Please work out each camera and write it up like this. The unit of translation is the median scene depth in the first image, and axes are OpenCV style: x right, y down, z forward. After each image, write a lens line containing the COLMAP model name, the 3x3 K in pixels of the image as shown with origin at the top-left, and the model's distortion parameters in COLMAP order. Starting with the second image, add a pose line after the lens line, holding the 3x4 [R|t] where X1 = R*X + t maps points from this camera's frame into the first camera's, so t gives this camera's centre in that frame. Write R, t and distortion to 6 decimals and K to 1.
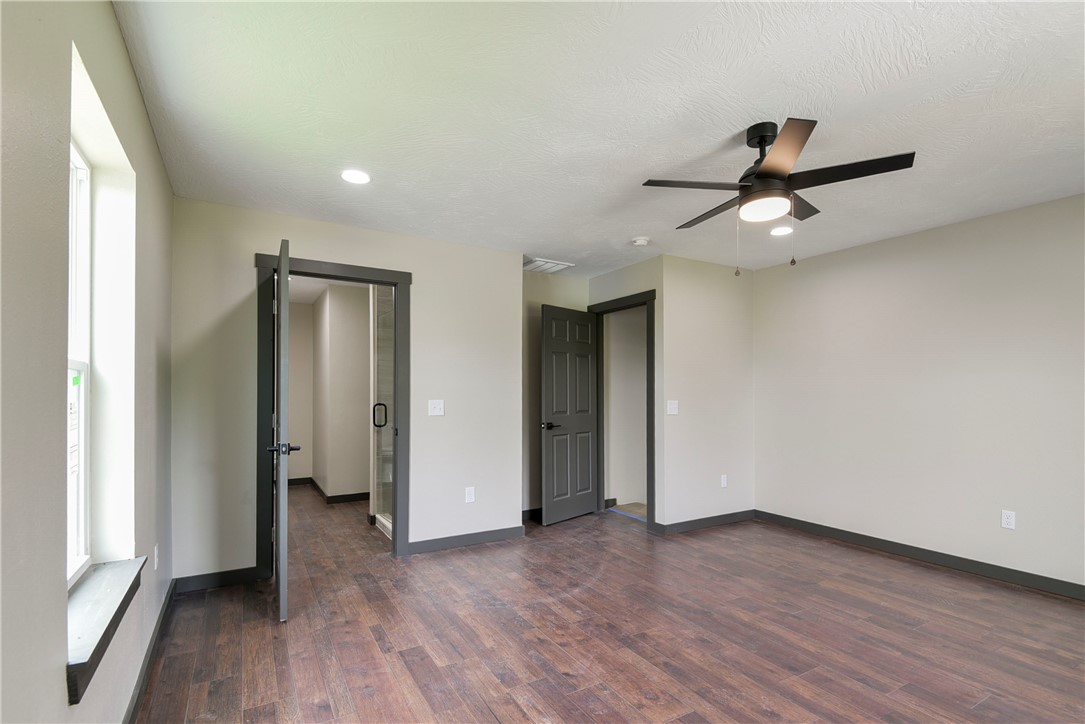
lens RADIAL K [[522.1, 0, 536.5], [0, 522.1, 390.4], [0, 0, 1]] dist [0.019289, -0.000581]
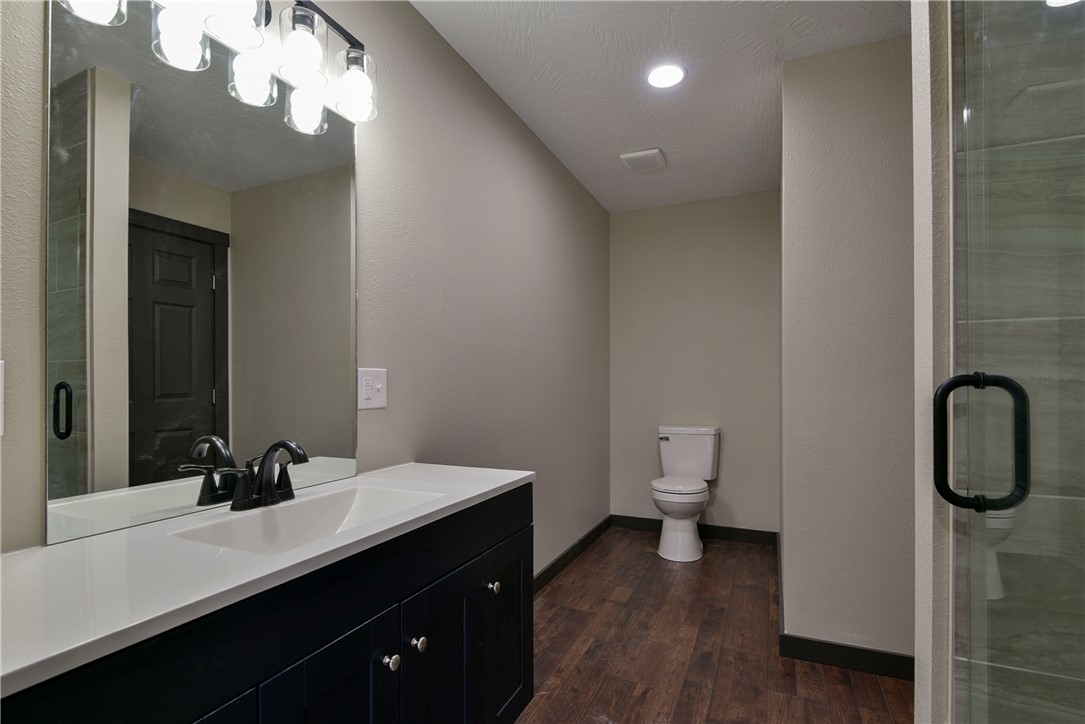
lens RADIAL K [[500.2, 0, 548.6], [0, 500.2, 378.5], [0, 0, 1]] dist [0.001474, -0.005209]
pose [[0.589809, -0.006152, -0.807519, -0.245885], [-0.001636, 0.999960, -0.008814, 0.027374], [0.807541, 0.006520, 0.589775, 0.773590]]
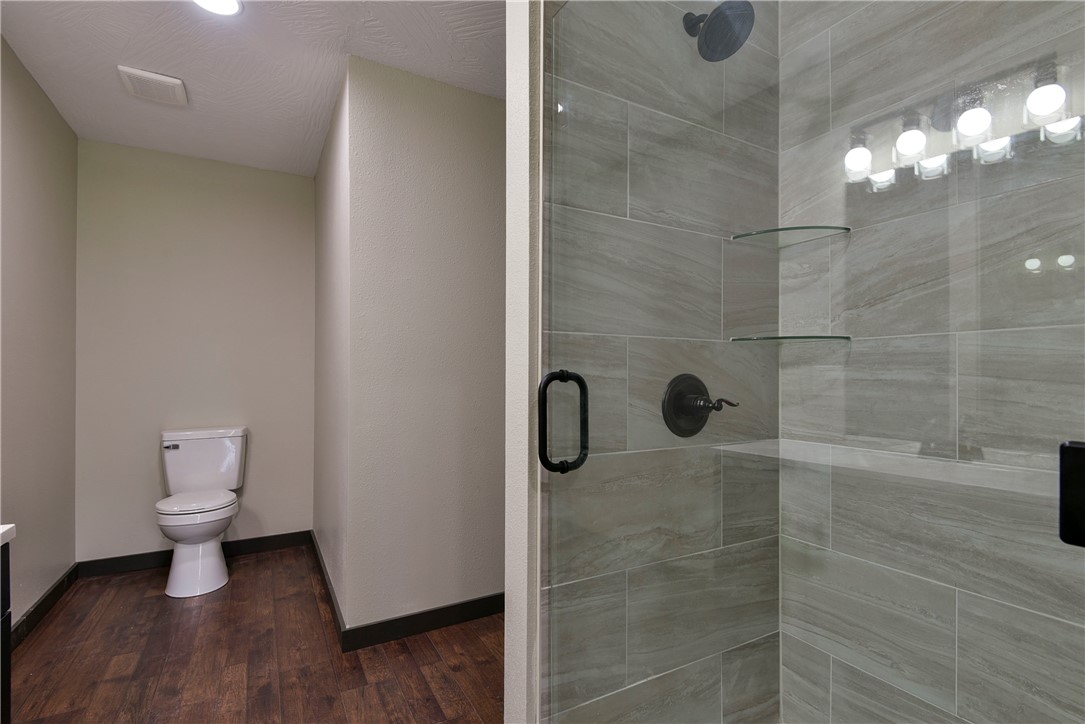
lens RADIAL K [[505.7, 0, 530.6], [0, 505.7, 374.5], [0, 0, 1]] dist [0.022162, -0.012044]
pose [[0.999701, 0.001613, -0.024406, -0.305558], [-0.001755, 0.999982, -0.005802, 0.026934], [0.024397, 0.005843, 0.999685, 0.759054]]
